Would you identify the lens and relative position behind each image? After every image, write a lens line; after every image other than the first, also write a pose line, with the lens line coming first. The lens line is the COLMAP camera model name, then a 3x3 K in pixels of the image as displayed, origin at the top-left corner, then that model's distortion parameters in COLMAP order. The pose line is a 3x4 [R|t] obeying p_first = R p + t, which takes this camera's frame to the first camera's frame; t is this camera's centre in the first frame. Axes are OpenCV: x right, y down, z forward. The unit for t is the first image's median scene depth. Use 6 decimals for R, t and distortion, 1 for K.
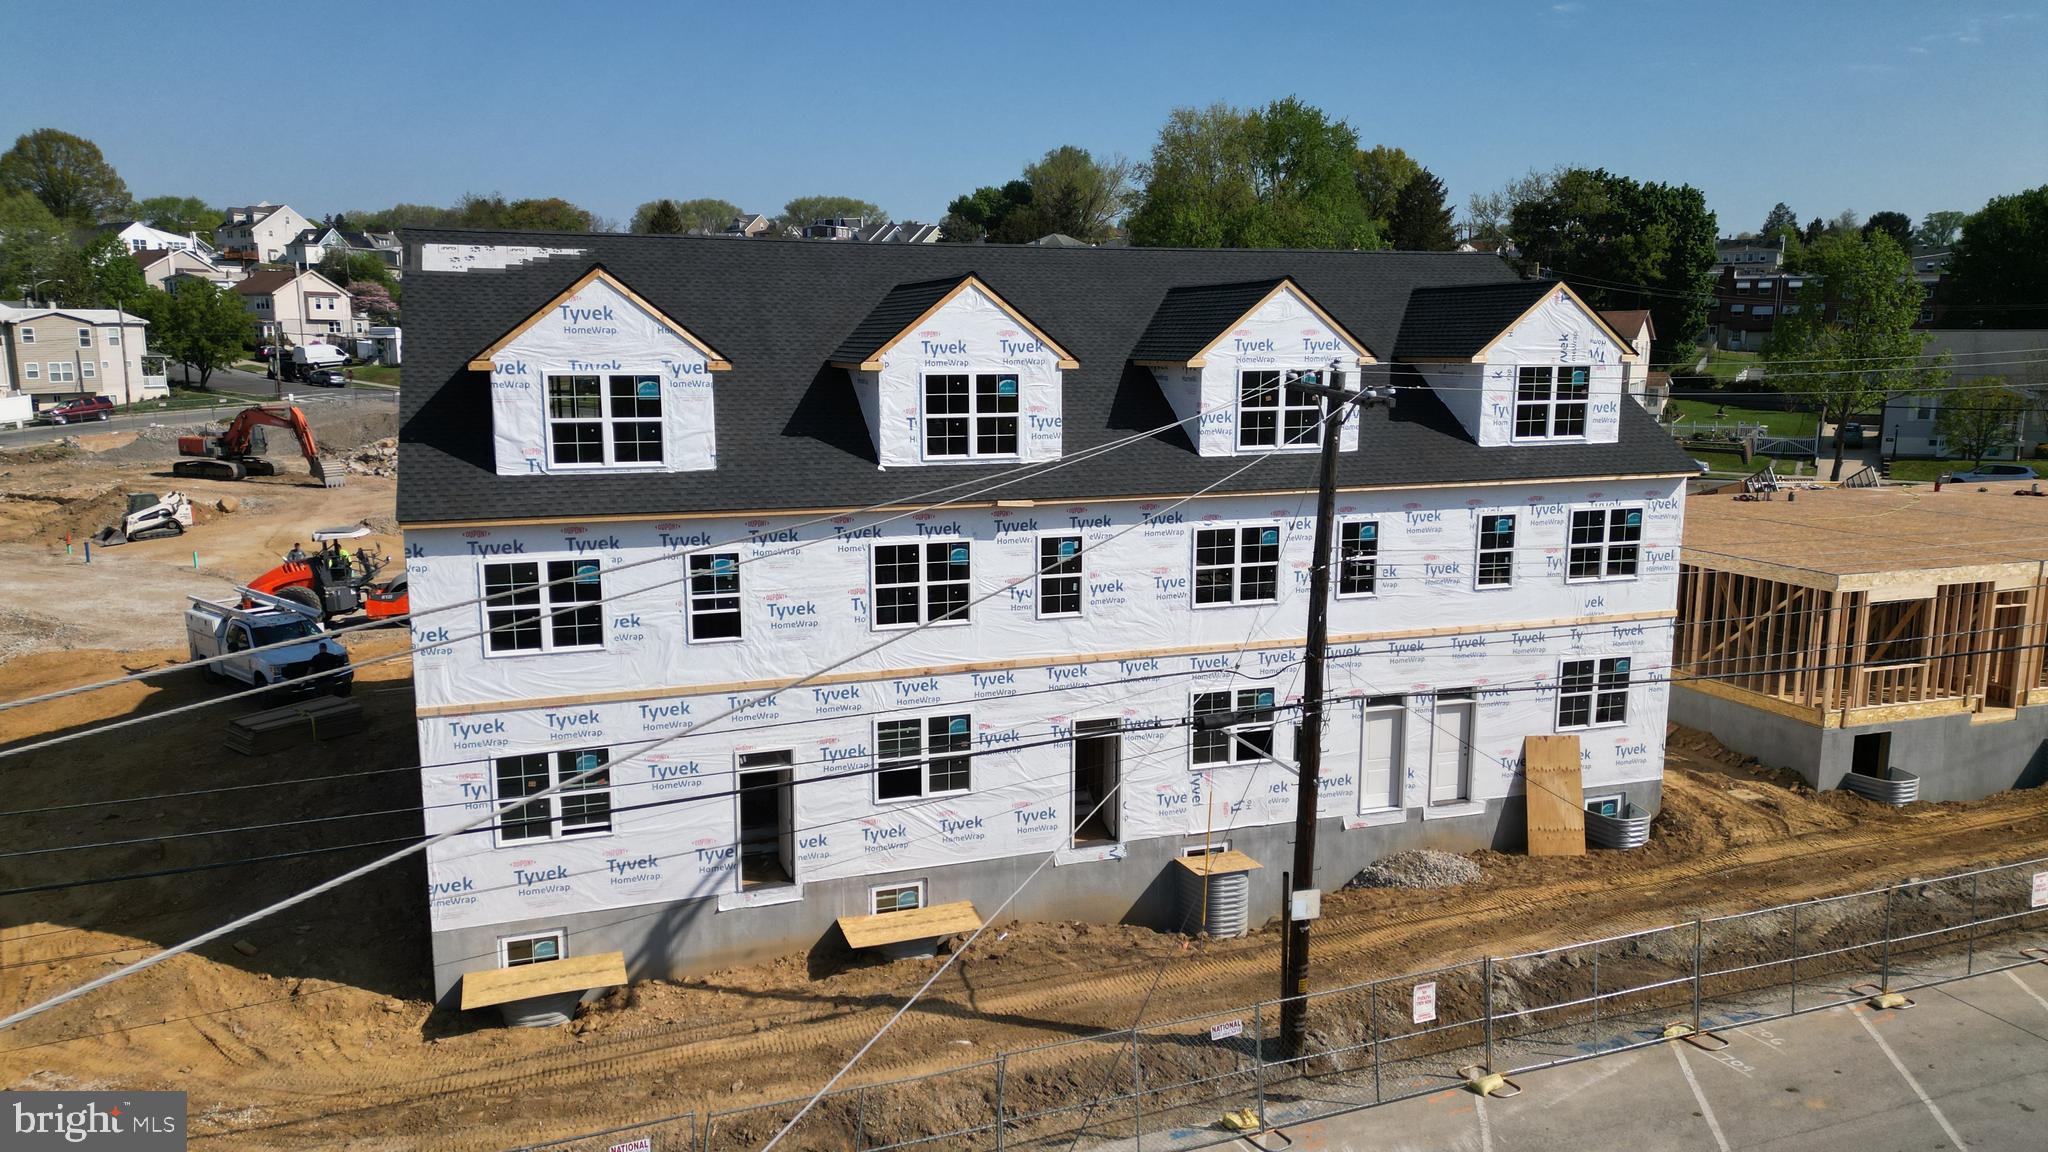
lens RADIAL K [[1417.5, 0, 1016.5], [0, 1417.5, 583.6], [0, 0, 1]] dist [0.076658, -0.072142]
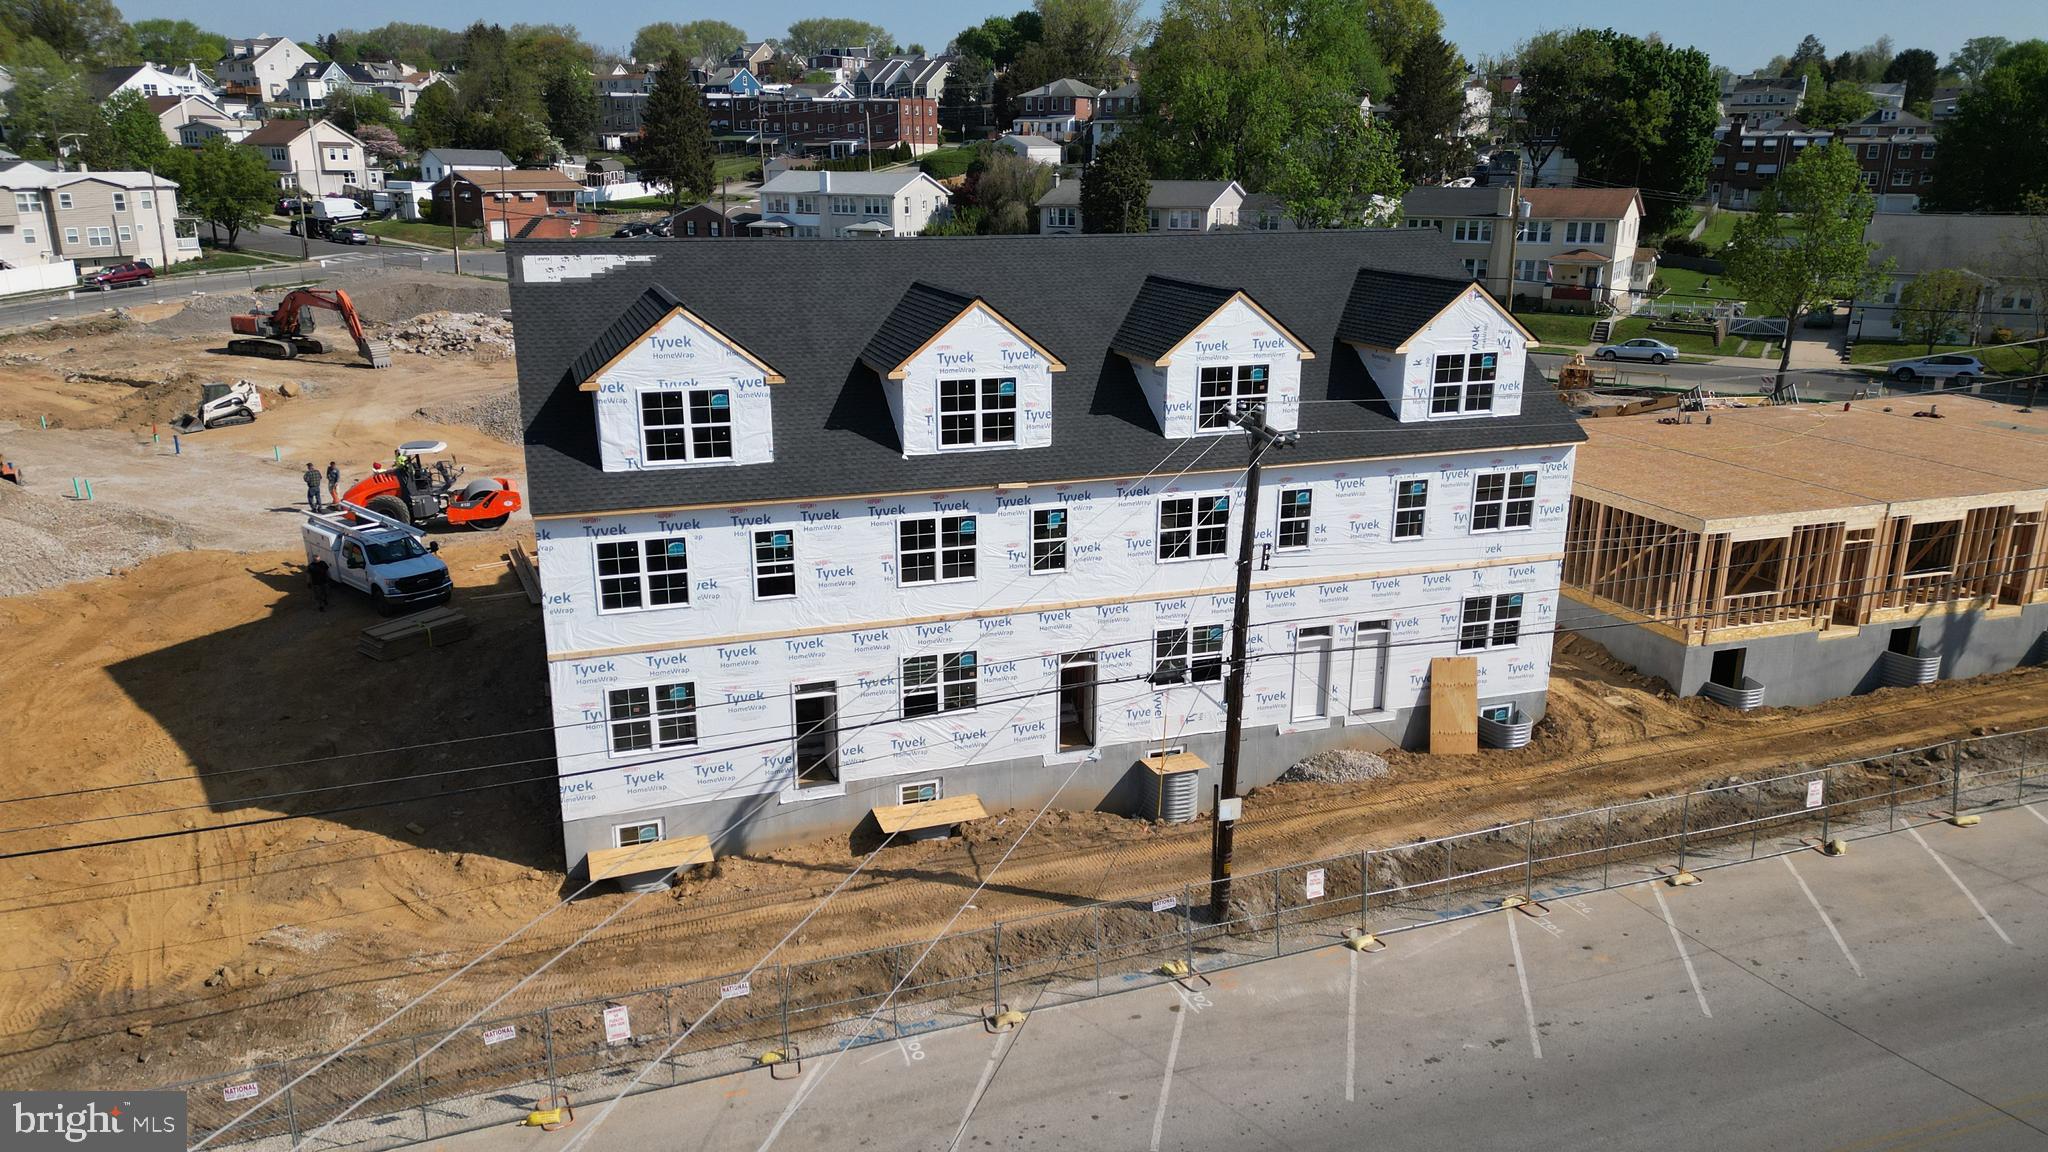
lens RADIAL K [[1417.5, 0, 1016.7], [0, 1417.5, 582.9], [0, 0, 1]] dist [0.076658, -0.072142]
pose [[0.999970, 0.005340, -0.005678, 0.008860], [-0.004636, 0.993061, 0.117508, -0.104985], [0.006266, -0.117478, 0.993056, -0.216339]]
